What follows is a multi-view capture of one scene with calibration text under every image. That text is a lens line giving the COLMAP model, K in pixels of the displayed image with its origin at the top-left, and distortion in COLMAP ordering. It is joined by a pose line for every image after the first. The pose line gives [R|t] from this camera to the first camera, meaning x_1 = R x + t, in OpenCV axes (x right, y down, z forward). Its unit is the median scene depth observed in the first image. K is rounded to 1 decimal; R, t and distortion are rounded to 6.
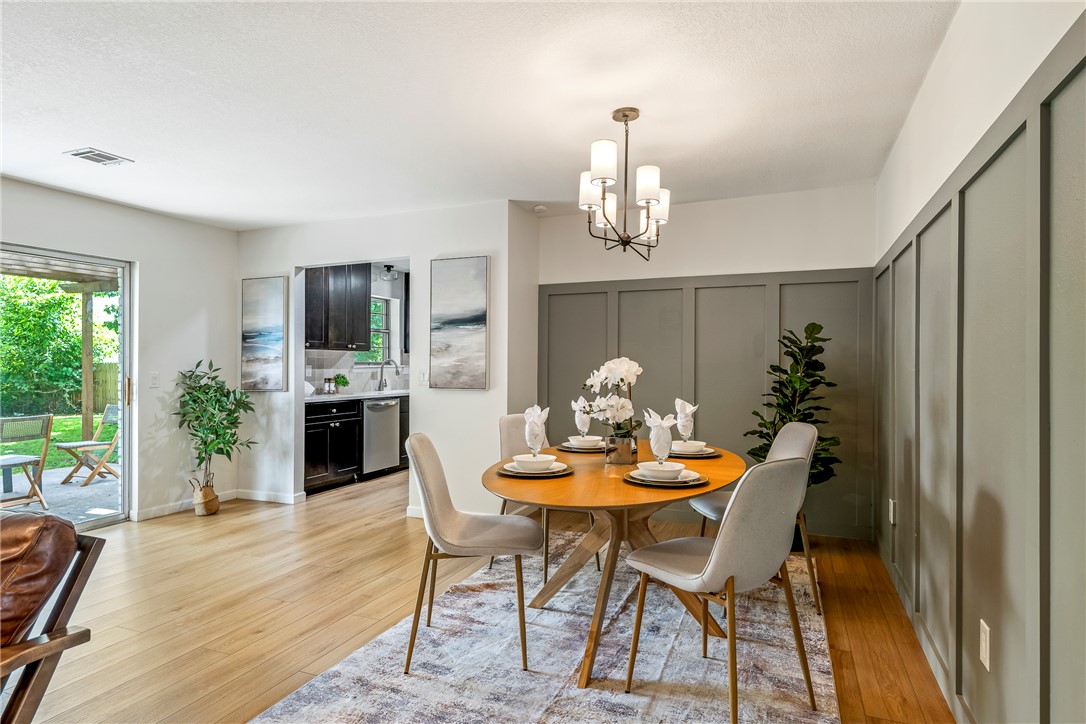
lens RADIAL K [[595.5, 0, 541.8], [0, 595.5, 360.9], [0, 0, 1]] dist [0.002797, 0.000545]
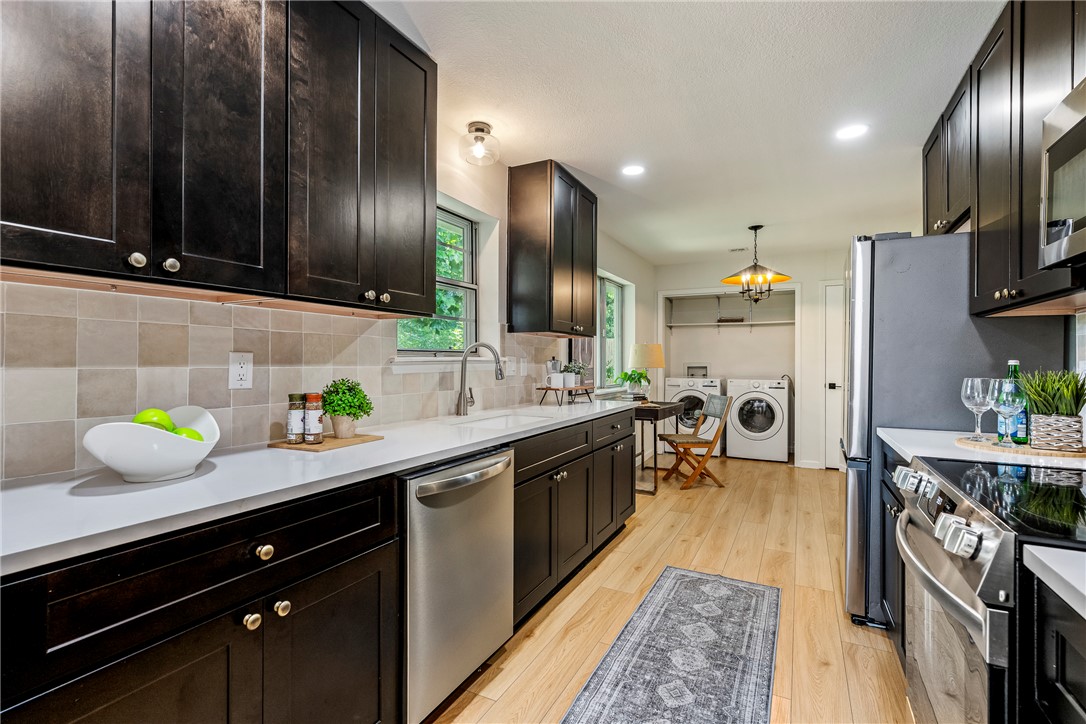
lens RADIAL K [[496.7, 0, 539.3], [0, 496.7, 362.1], [0, 0, 1]] dist [0.002315, 0.000279]
pose [[0.995354, 0.005706, -0.096111, -0.213613], [-0.004693, 0.999931, 0.010761, 0.008678], [0.096166, -0.010260, 0.995312, 0.771093]]
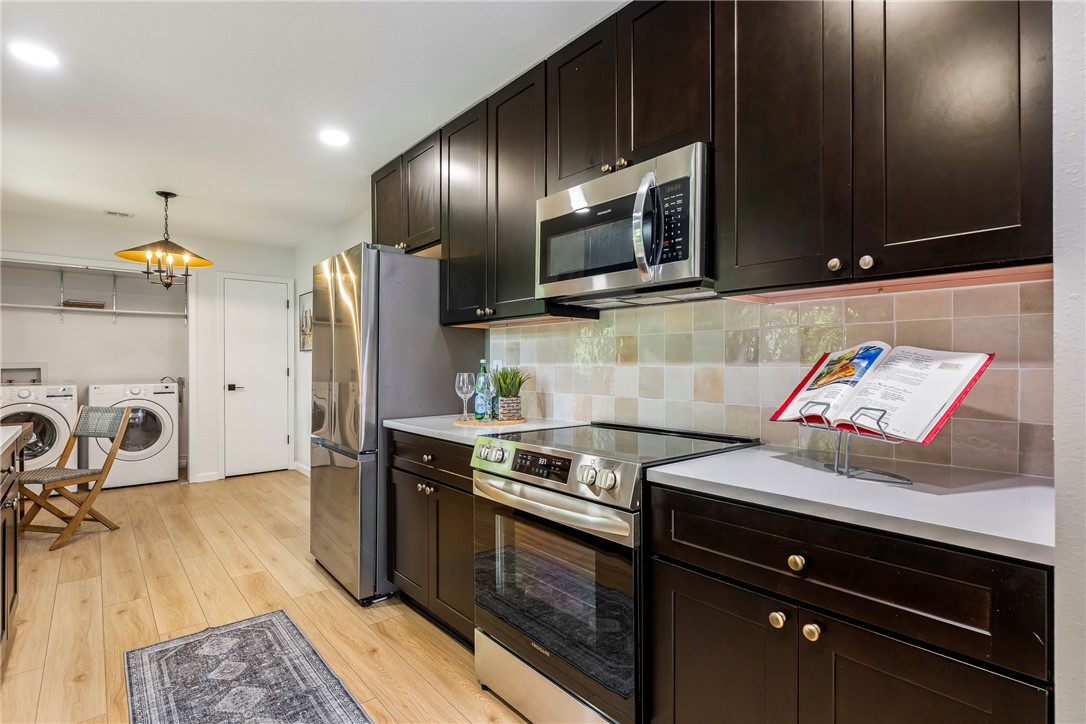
lens RADIAL K [[532.3, 0, 544.6], [0, 532.3, 364.4], [0, 0, 1]] dist [-0.003489, 0.000687]
pose [[0.457563, -0.002243, 0.889174, -0.314941], [-0.008741, 0.999937, 0.007020, 0.009765], [-0.889134, -0.010984, 0.457515, 0.837114]]
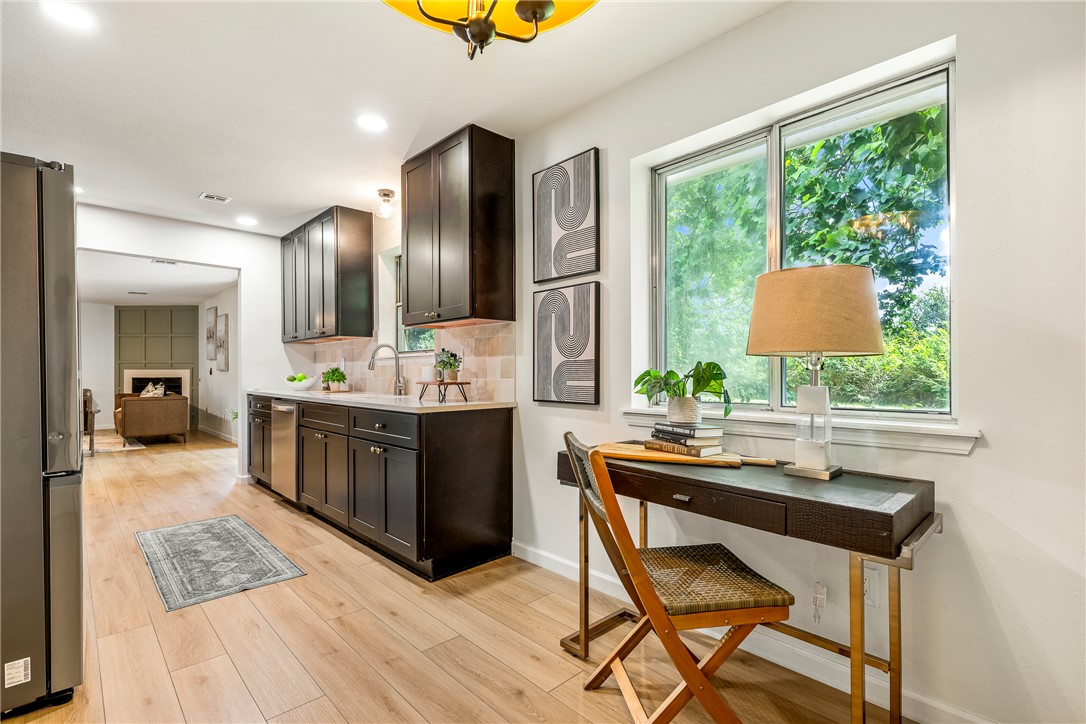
lens RADIAL K [[496.7, 0, 537.8], [0, 496.7, 371.3], [0, 0, 1]] dist [0.002315, 0.000279]
pose [[-0.412123, 0.003328, -0.911122, 0.144220], [0.013574, 0.999905, -0.002487, 0.031426], [0.911027, -0.013393, -0.412129, 1.550371]]
